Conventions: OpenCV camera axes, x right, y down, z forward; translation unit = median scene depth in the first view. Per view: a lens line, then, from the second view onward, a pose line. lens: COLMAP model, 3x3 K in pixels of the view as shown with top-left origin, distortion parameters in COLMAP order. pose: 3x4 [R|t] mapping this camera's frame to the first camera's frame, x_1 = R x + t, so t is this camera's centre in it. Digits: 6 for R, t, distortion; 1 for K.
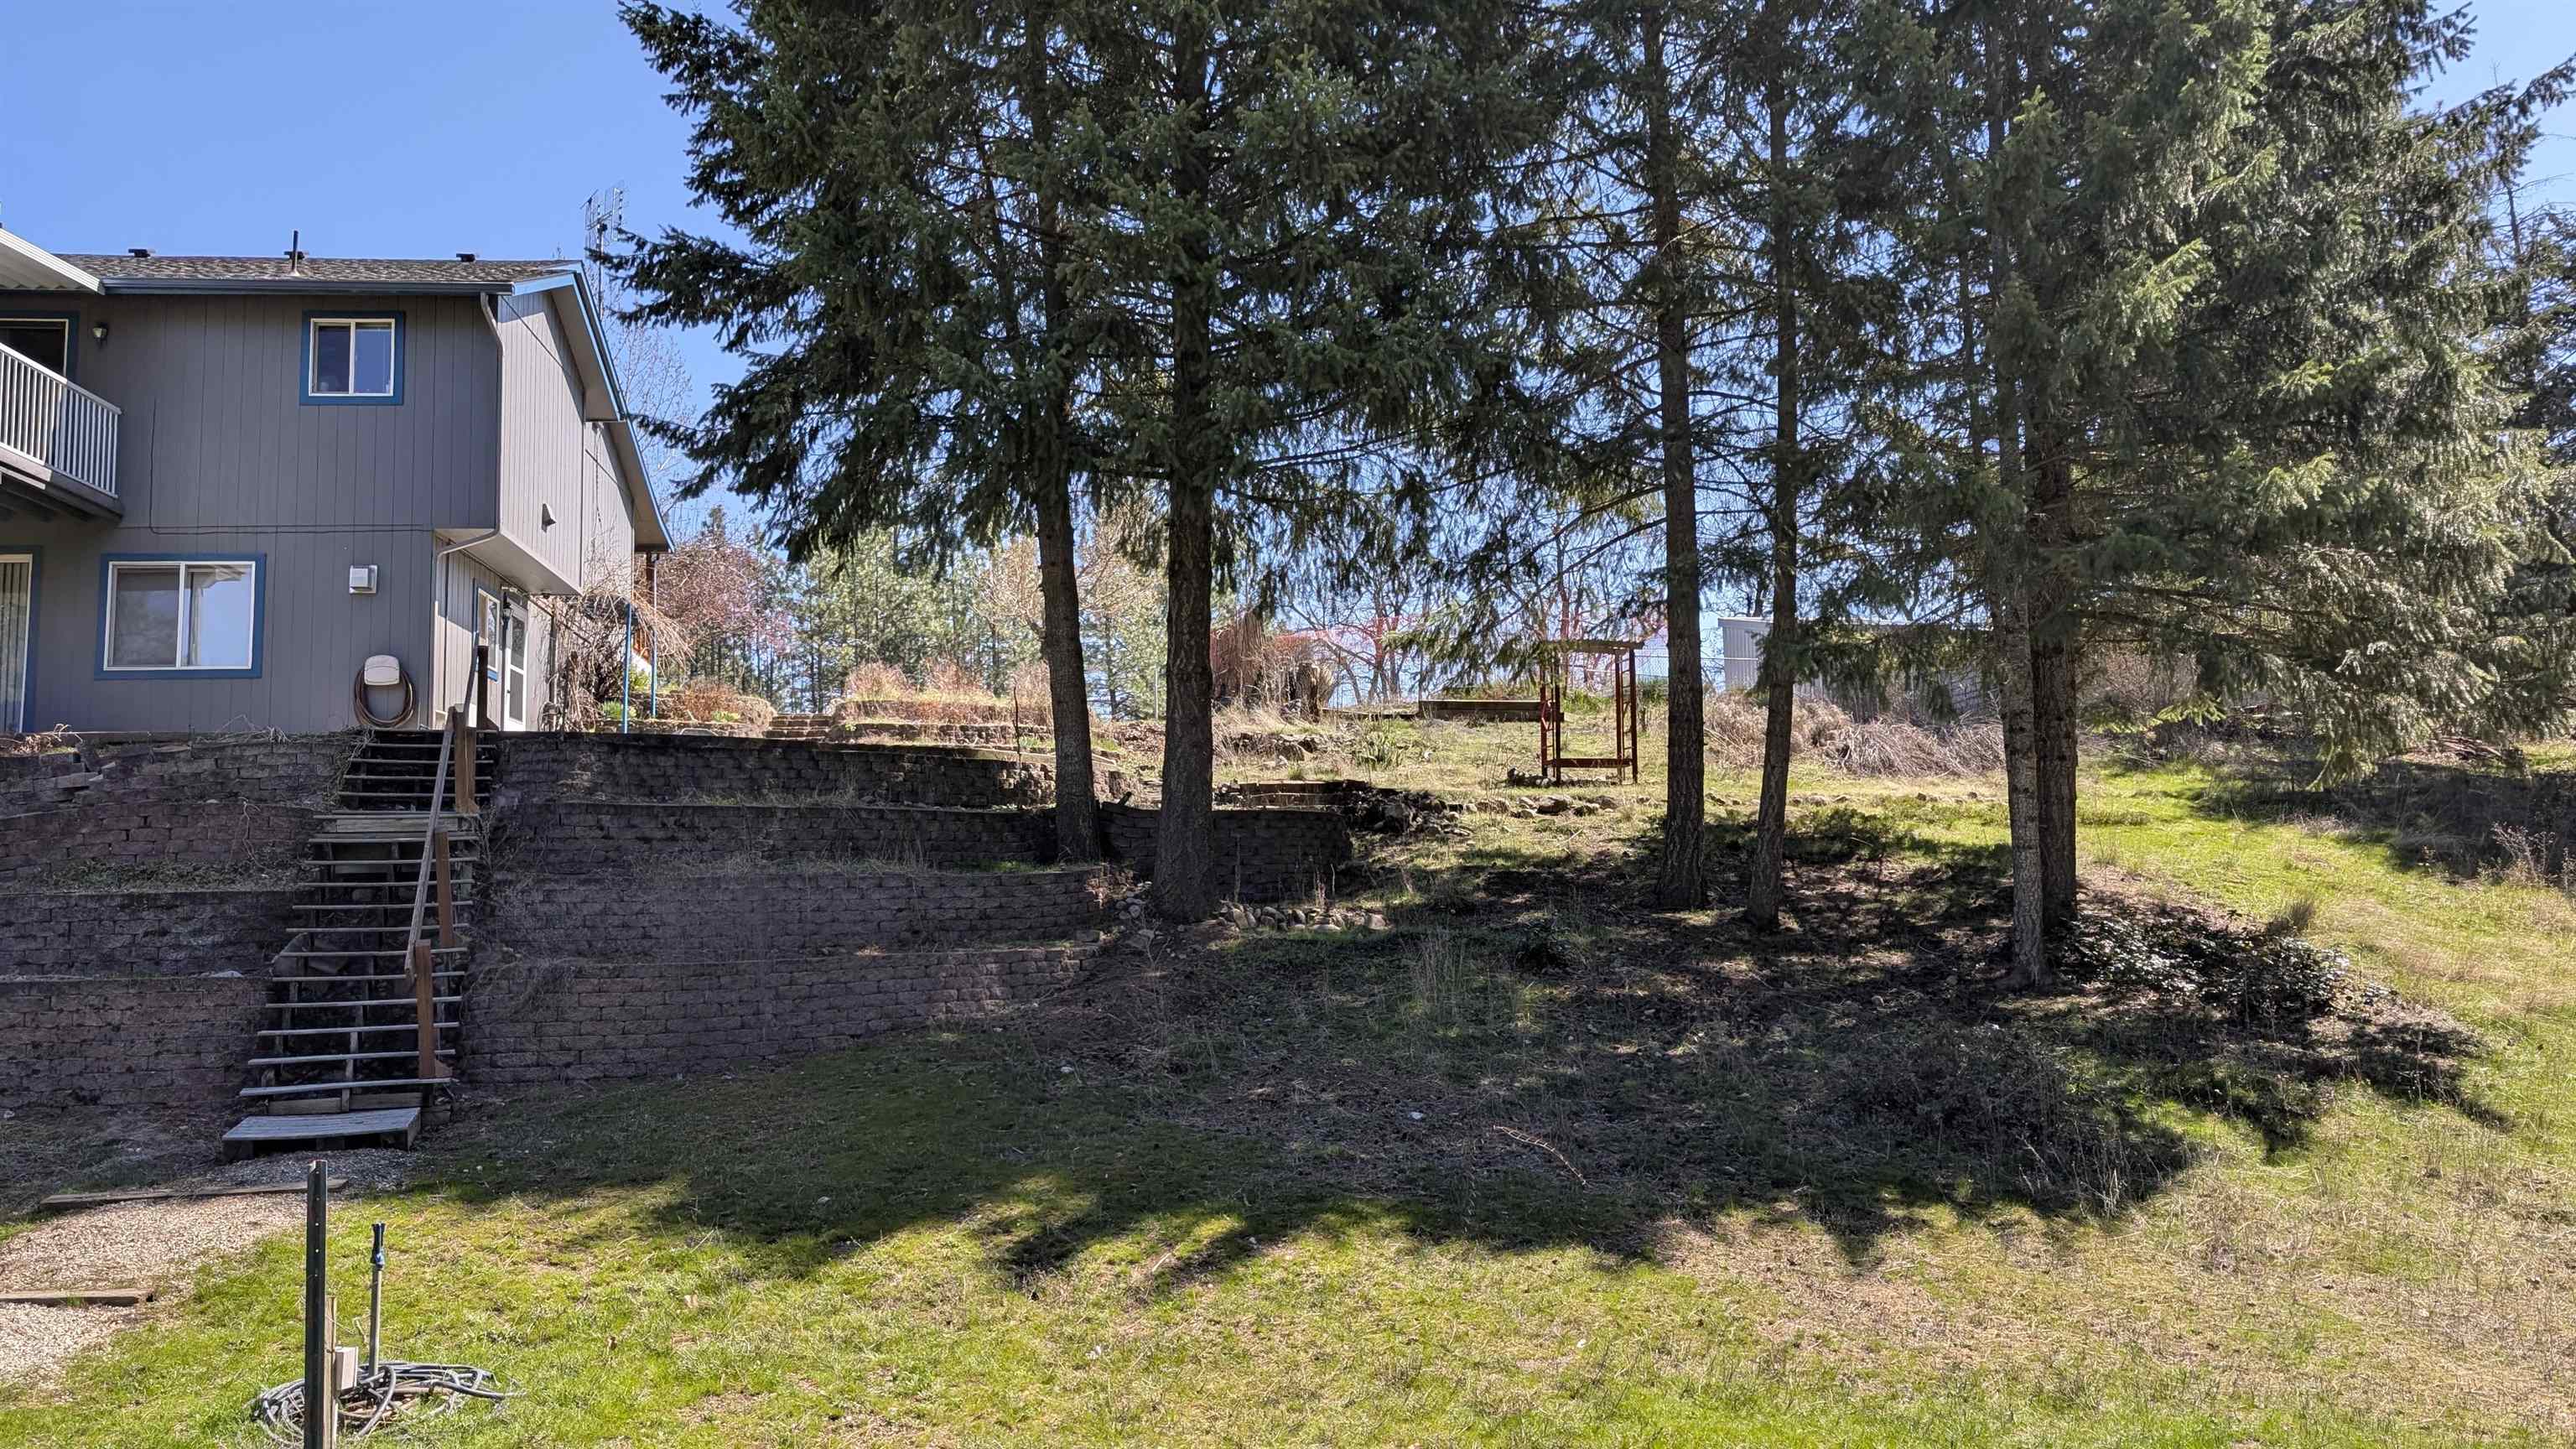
lens RADIAL K [[1886.7, 0, 1288.0], [0, 1886.7, 724.5], [0, 0, 1]] dist [0.025673, -0.010252]
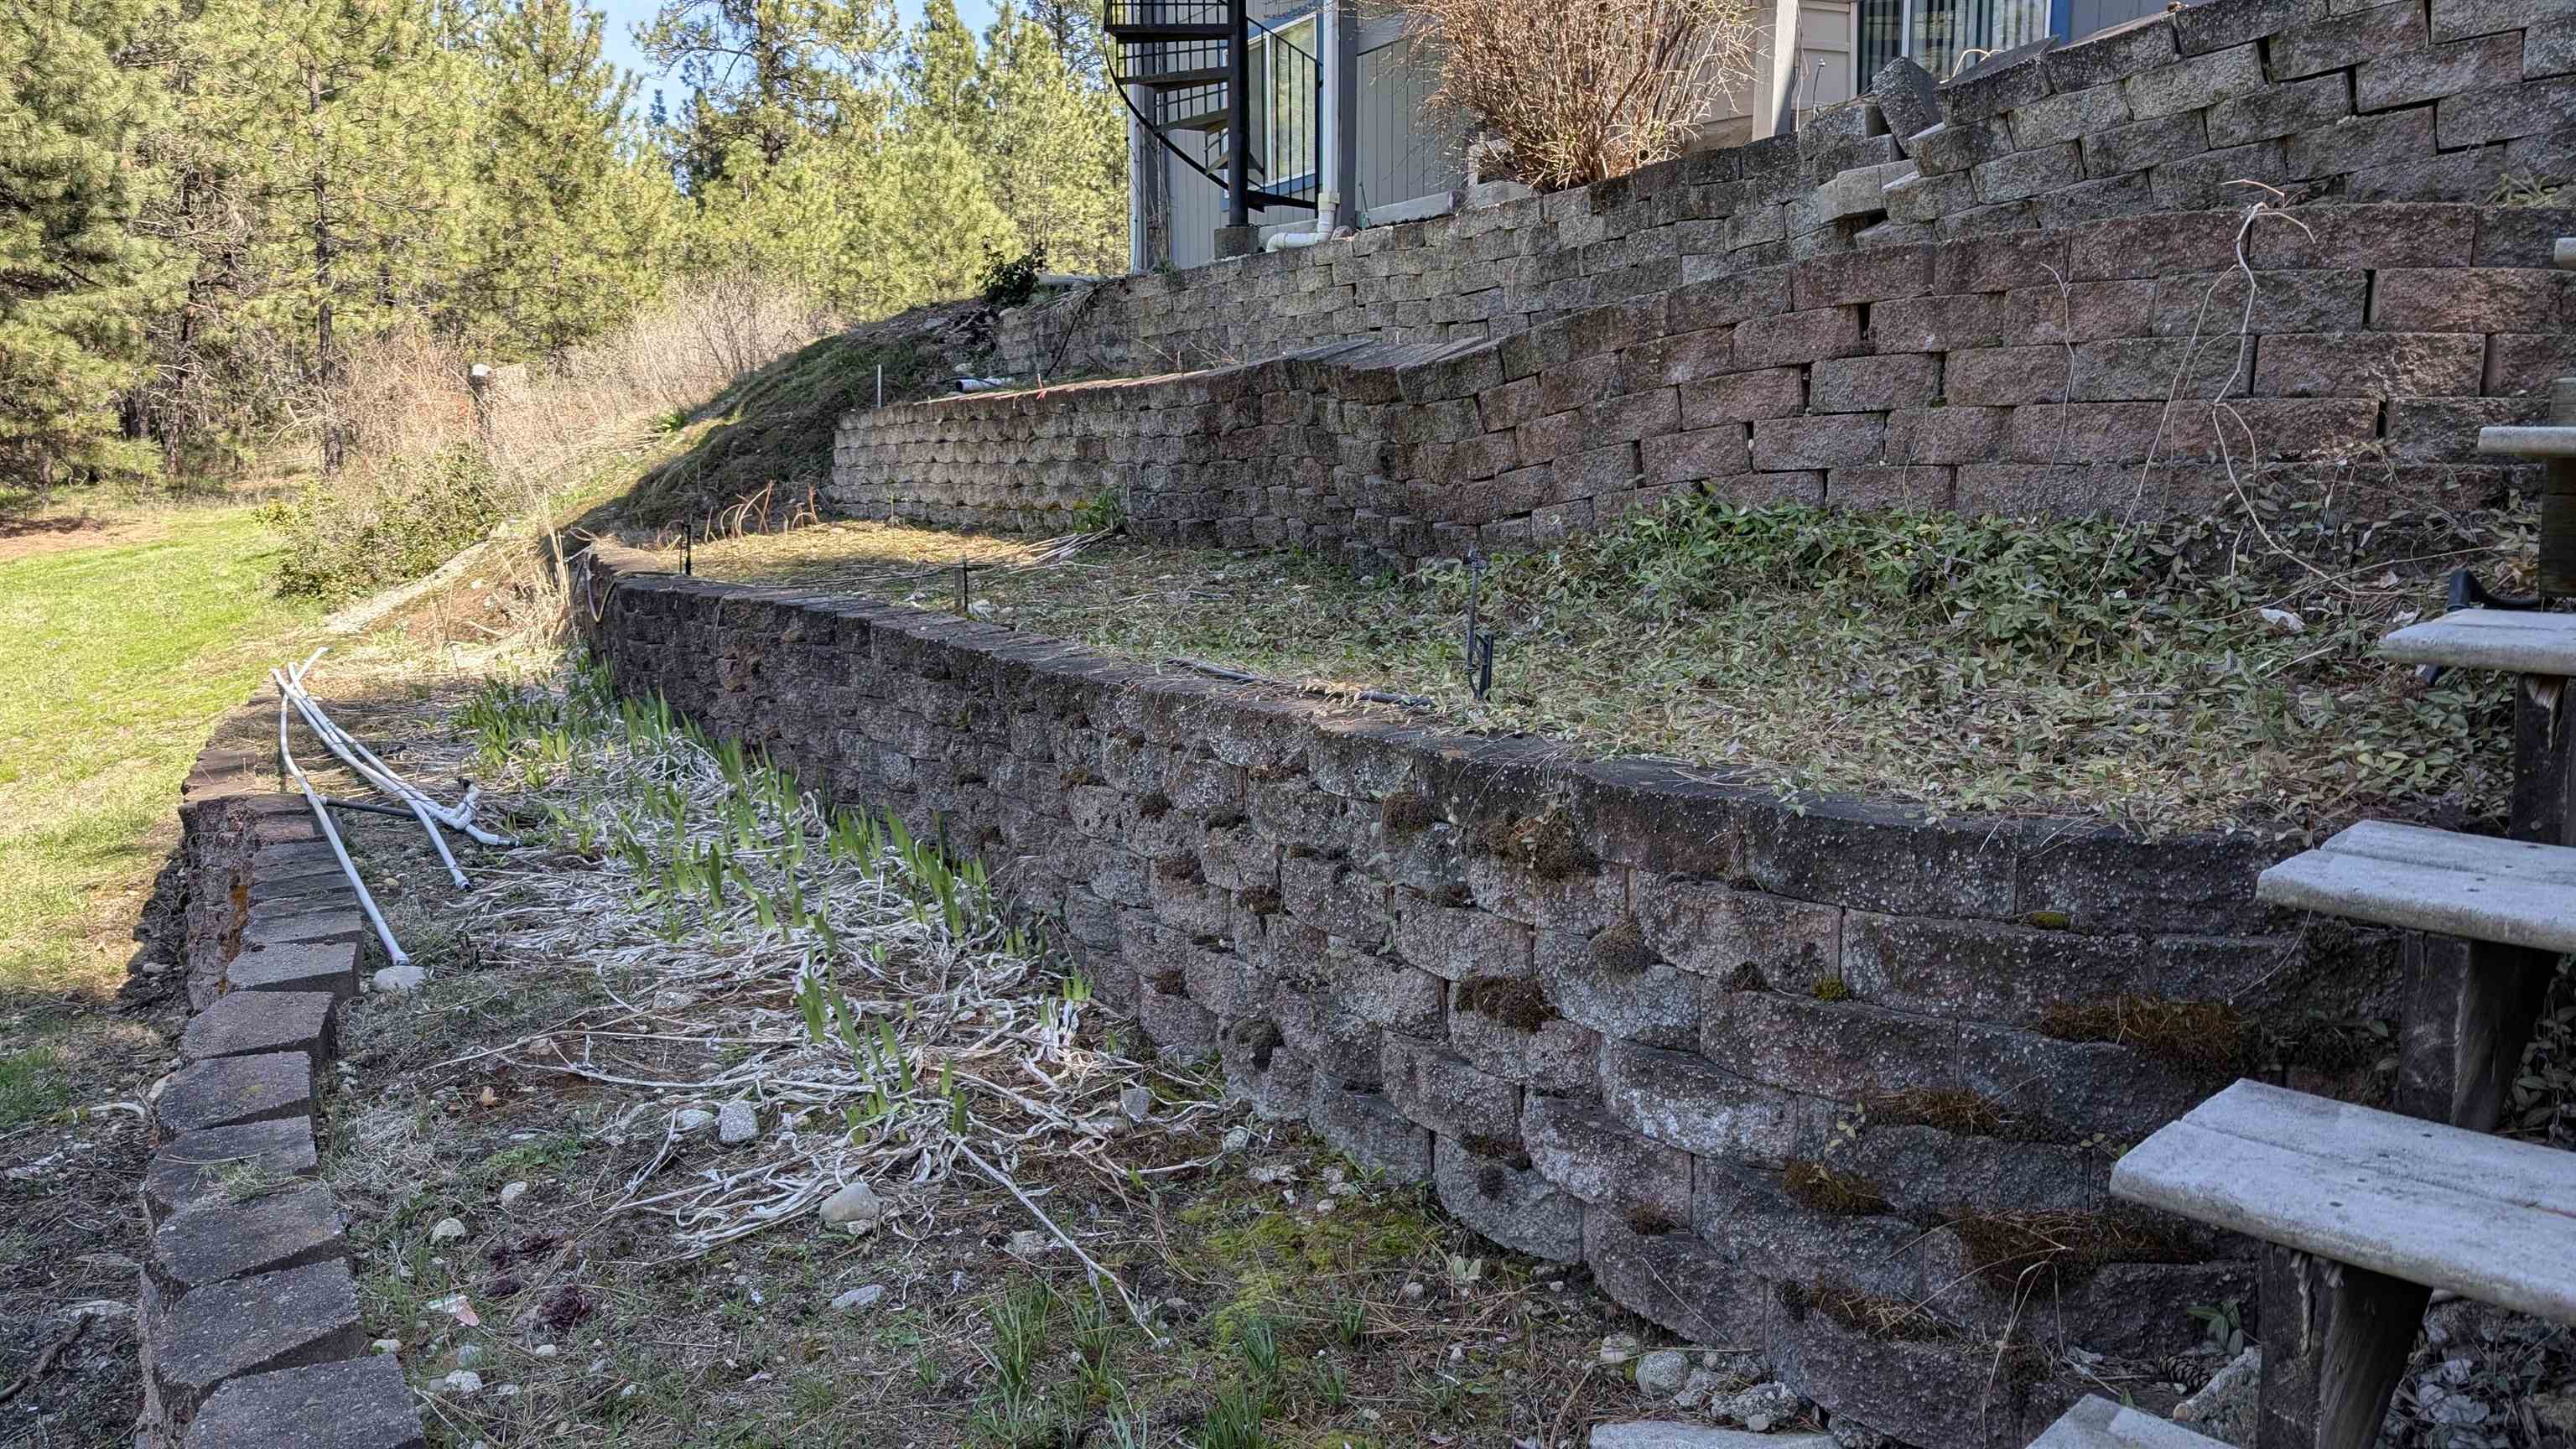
lens RADIAL K [[1904.2, 0, 1253.7], [0, 1904.2, 718.3], [0, 0, 1]] dist [0.034744, -0.012829]
pose [[0.402420, 0.141179, -0.904503, -0.357442], [0.102723, 0.974833, 0.197859, 0.038053], [0.909674, -0.172536, 0.377790, 0.727151]]
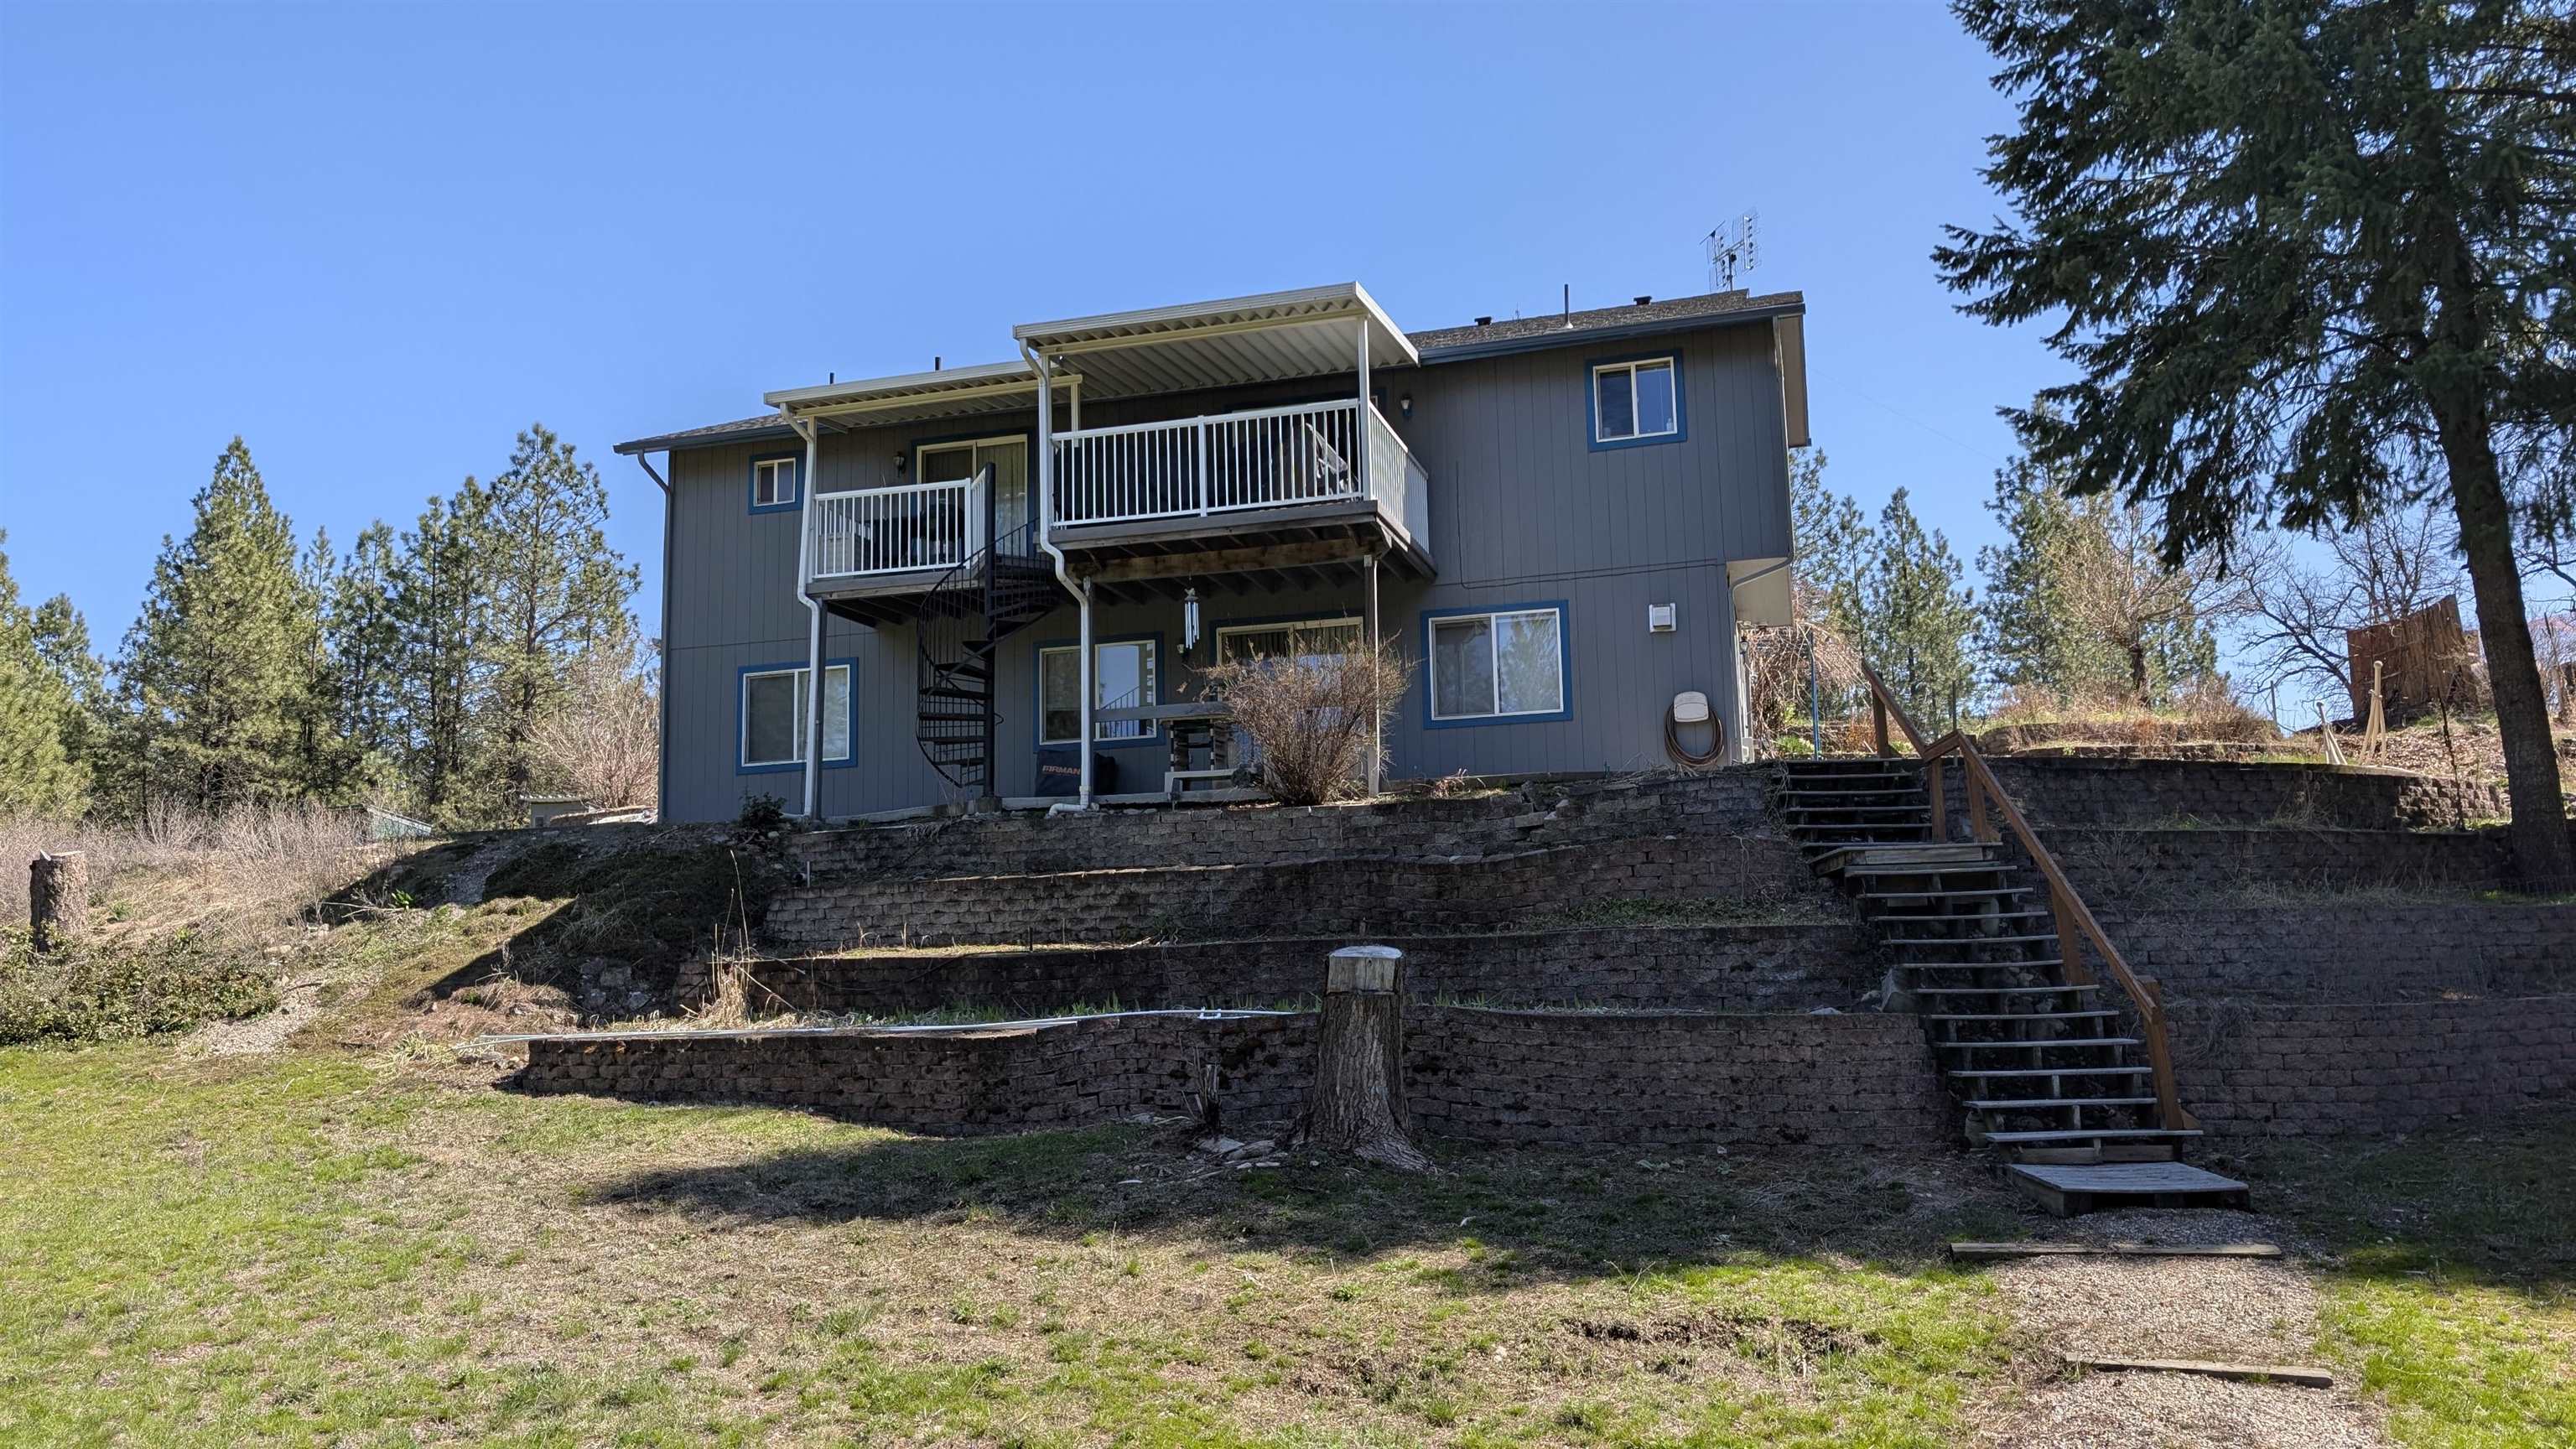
lens RADIAL K [[1886.7, 0, 1288.0], [0, 1886.7, 724.5], [0, 0, 1]] dist [0.025673, -0.010252]
pose [[0.924536, -0.048520, -0.377994, -0.345911], [0.038918, 0.998697, -0.033005, 0.005783], [0.379103, 0.015804, 0.925219, 0.004561]]
